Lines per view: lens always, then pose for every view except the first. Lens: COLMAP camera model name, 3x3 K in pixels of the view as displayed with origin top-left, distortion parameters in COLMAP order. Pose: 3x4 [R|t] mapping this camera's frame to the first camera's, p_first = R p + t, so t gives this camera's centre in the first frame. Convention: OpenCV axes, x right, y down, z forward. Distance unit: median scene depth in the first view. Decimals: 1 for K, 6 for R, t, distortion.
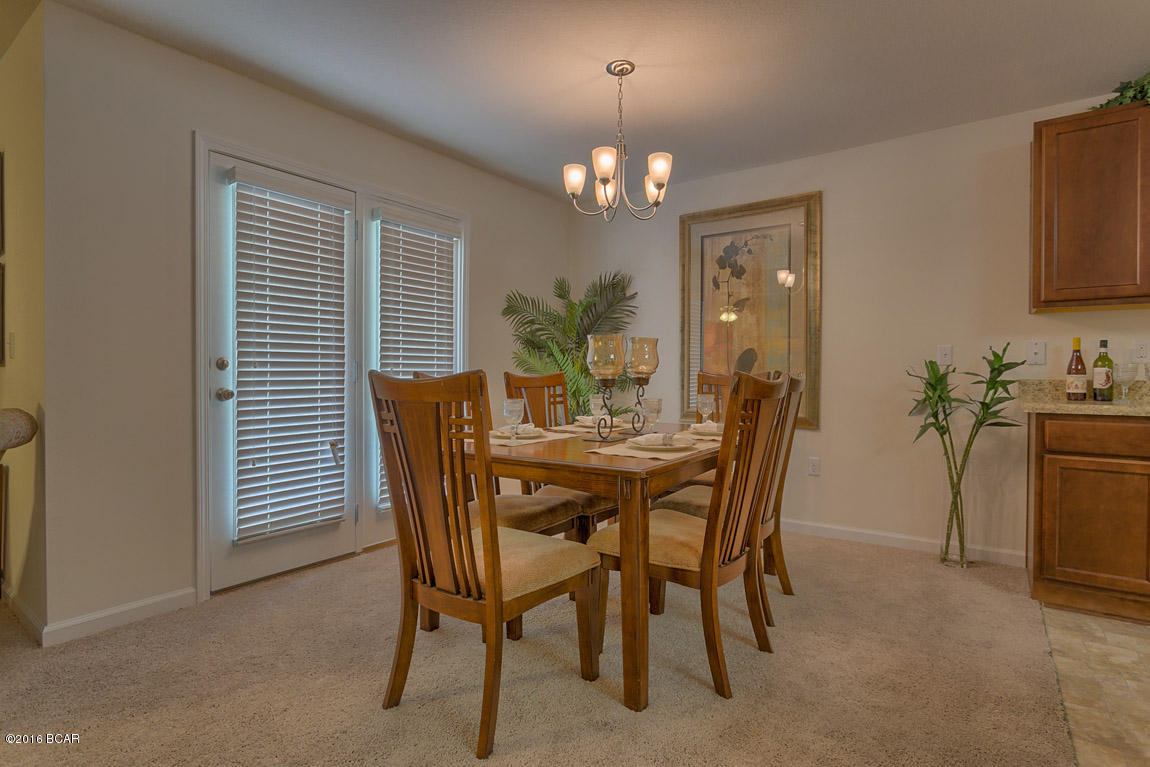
lens RADIAL K [[574.2, 0, 572.8], [0, 574.2, 378.0], [0, 0, 1]] dist [-0.011996, 0.002137]
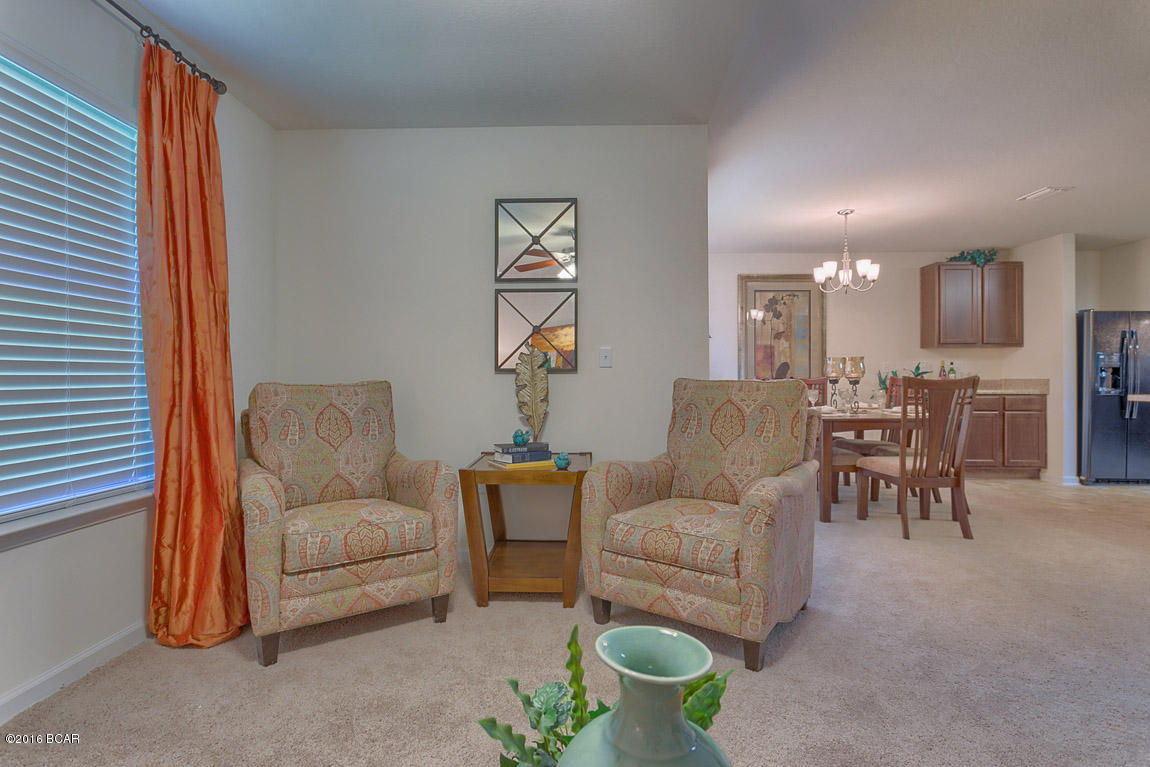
lens RADIAL K [[574.6, 0, 575.1], [0, 574.6, 378.8], [0, 0, 1]] dist [-0.010832, 0.010017]
pose [[0.823075, -0.005422, 0.567907, -1.550591], [0.009825, 0.999941, -0.004691, -0.002861], [-0.567848, 0.009441, 0.823079, -0.019657]]
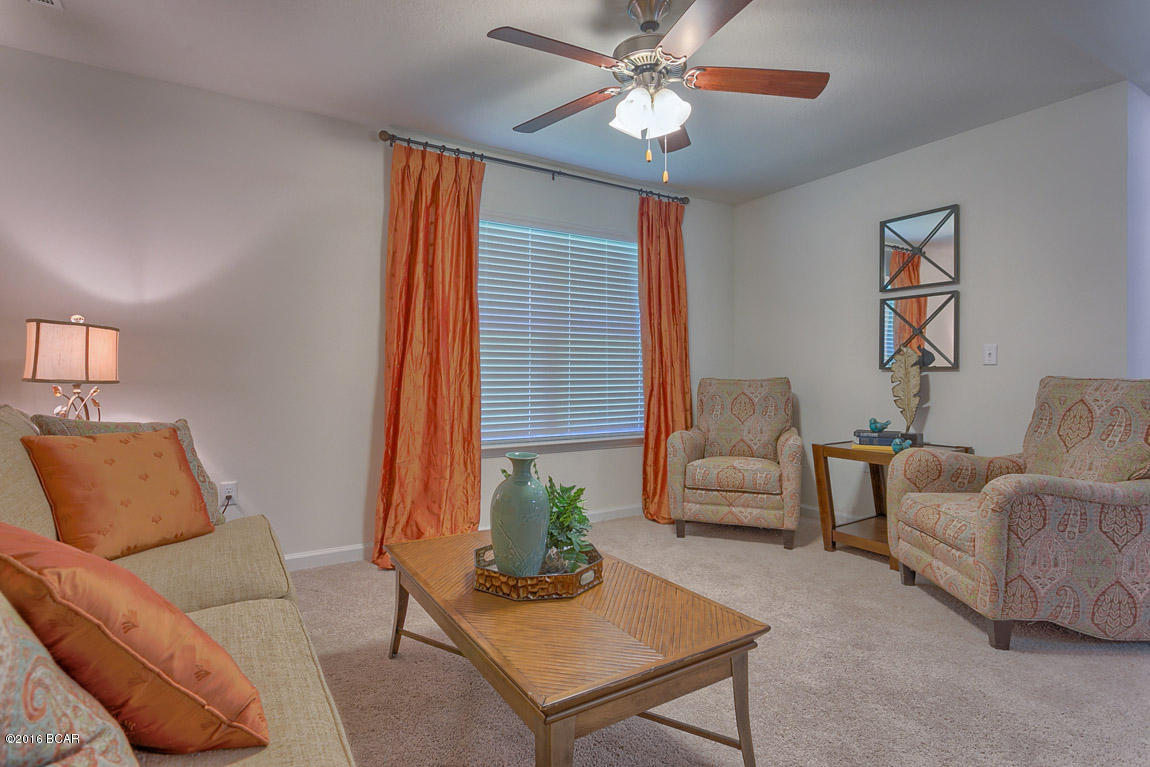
lens RADIAL K [[574.2, 0, 572.8], [0, 574.2, 378.0], [0, 0, 1]] dist [-0.011996, 0.002137]
pose [[0.929149, -0.003093, -0.369693, -1.208271], [0.002360, 0.999994, -0.002435, -0.002867], [0.369698, 0.001391, 0.929151, -0.479150]]
